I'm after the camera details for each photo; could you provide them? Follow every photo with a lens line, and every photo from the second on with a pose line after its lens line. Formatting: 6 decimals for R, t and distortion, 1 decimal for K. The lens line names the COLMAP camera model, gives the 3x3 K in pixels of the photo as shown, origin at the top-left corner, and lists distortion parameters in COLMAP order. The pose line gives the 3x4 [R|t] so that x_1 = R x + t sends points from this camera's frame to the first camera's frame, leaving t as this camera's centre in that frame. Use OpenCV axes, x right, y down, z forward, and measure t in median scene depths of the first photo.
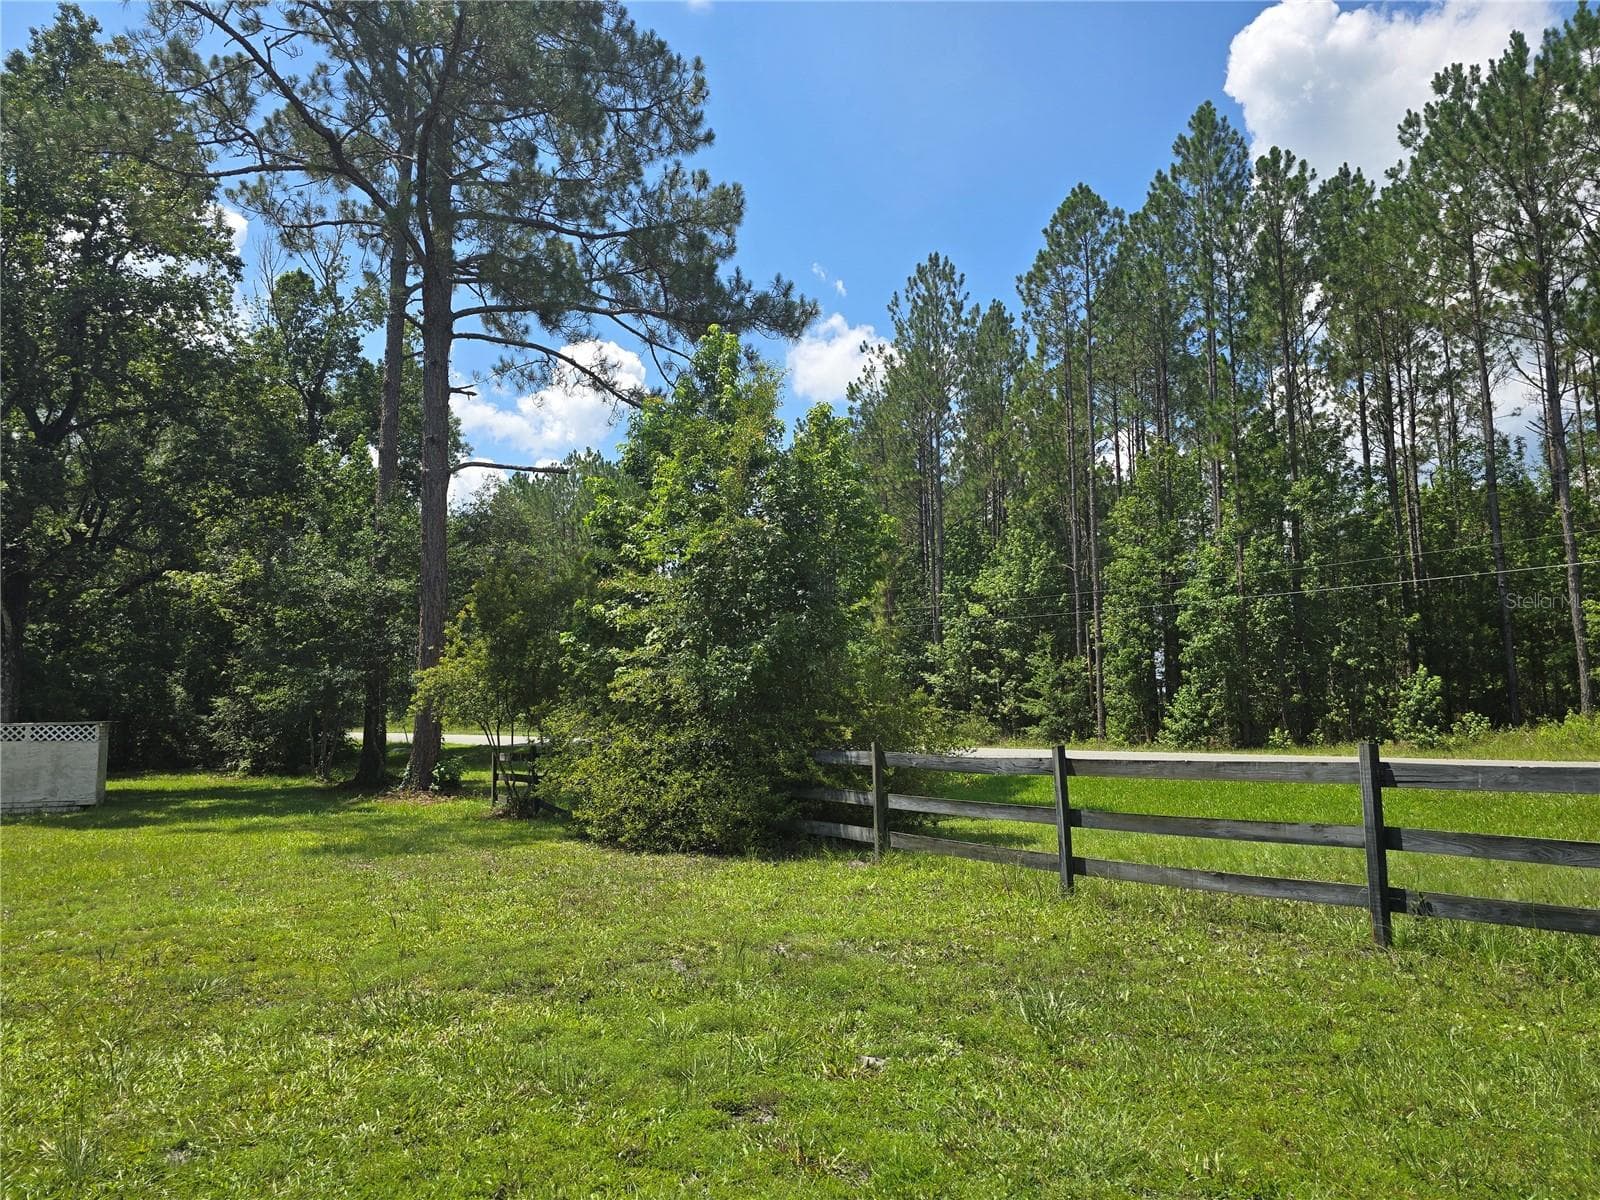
lens RADIAL K [[1068.1, 0, 802.9], [0, 1068.1, 602.4], [0, 0, 1]] dist [0.063163, -0.058725]
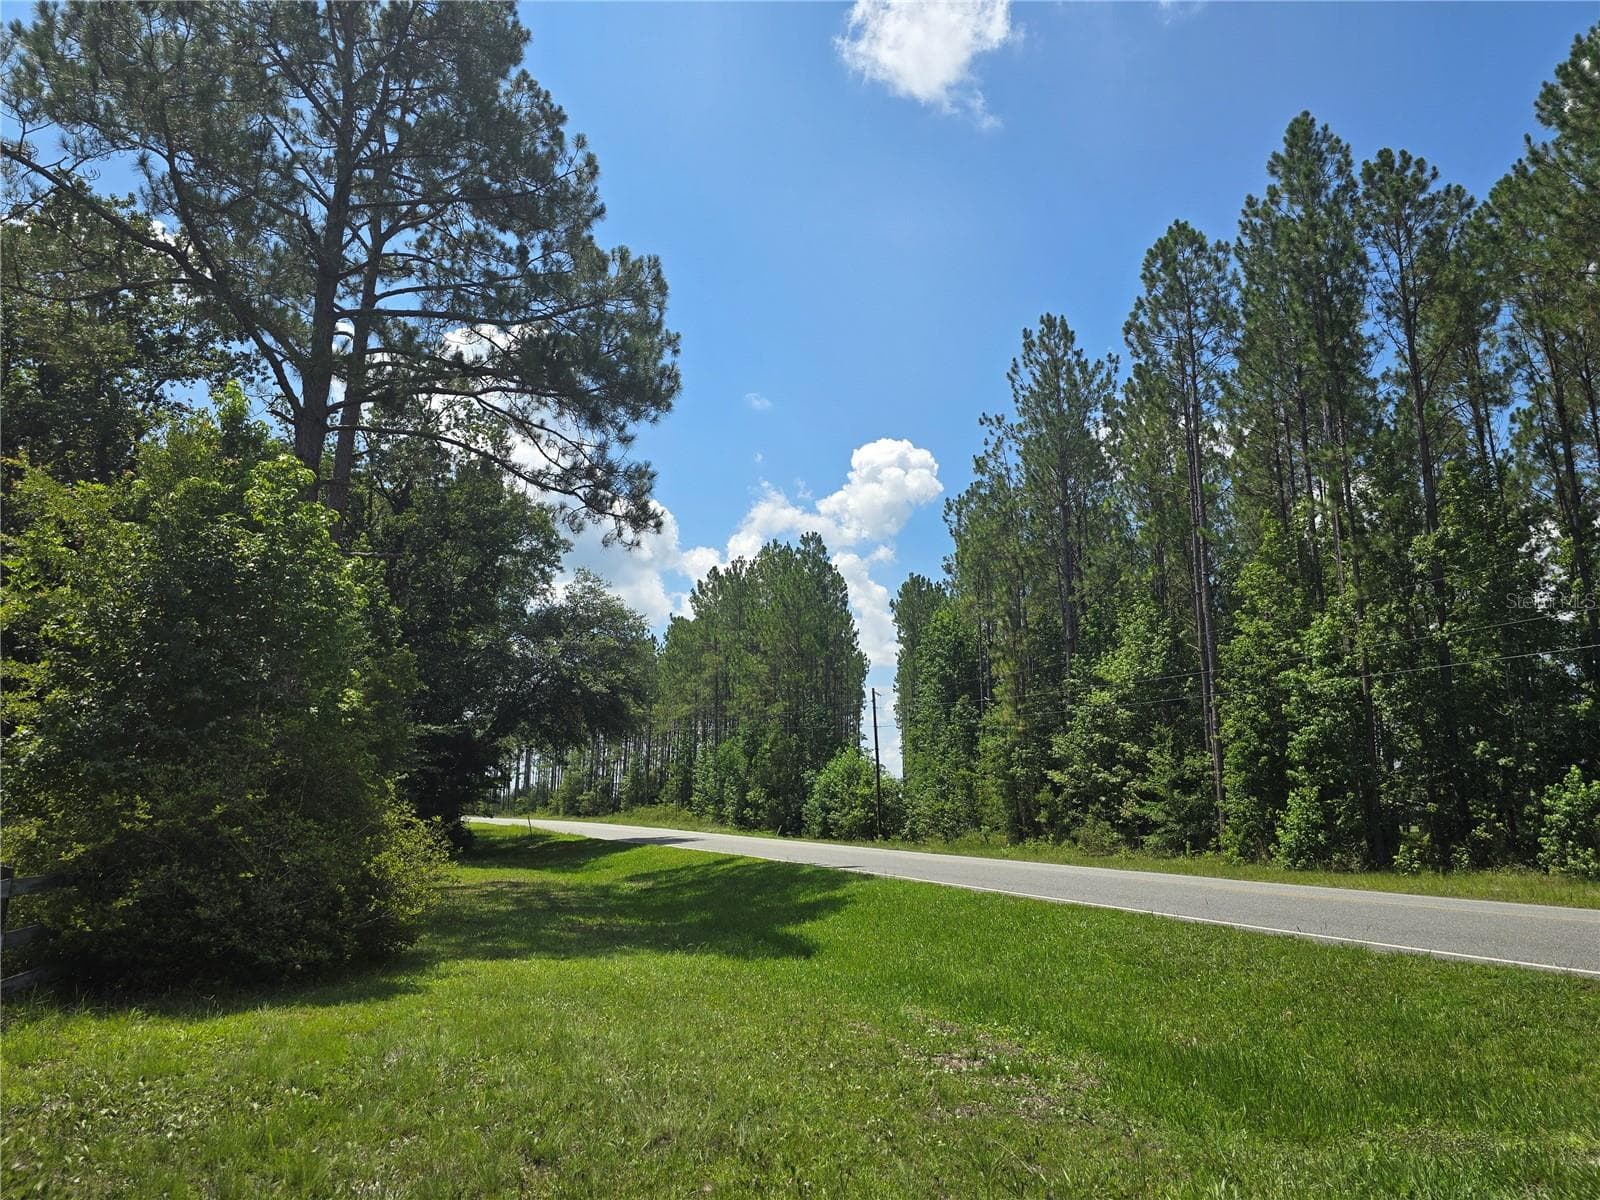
lens RADIAL K [[1068.1, 0, 797.5], [0, 1068.1, 576.2], [0, 0, 1]] dist [0.063163, -0.058725]
pose [[0.963231, -0.039200, -0.265800, 0.250505], [0.009927, 0.993816, -0.110591, 0.004437], [0.268491, 0.103886, 0.957664, 0.113812]]
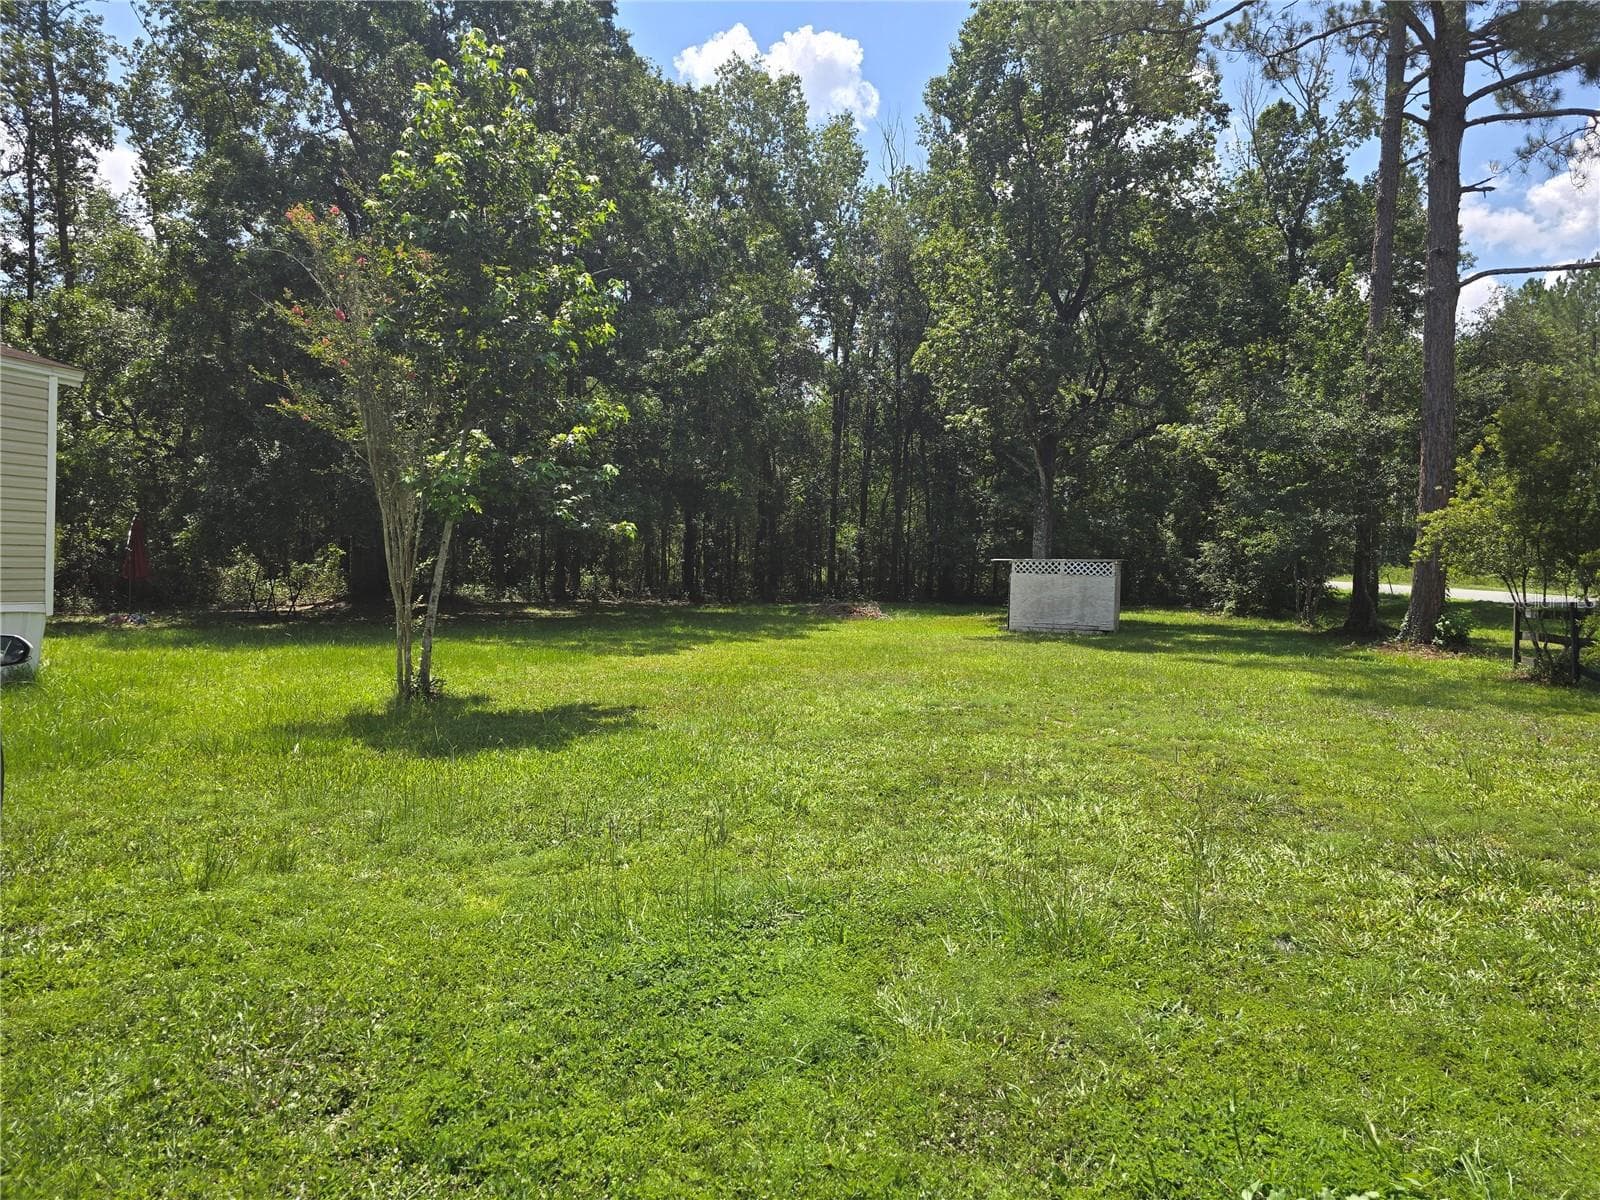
lens RADIAL K [[1068.1, 0, 798.6], [0, 1068.1, 588.5], [0, 0, 1]] dist [0.063163, -0.058725]
pose [[0.678127, 0.043858, -0.733635, -0.033397], [0.046822, 0.993612, 0.102679, 0.006336], [0.733452, -0.103980, 0.671741, -0.010214]]
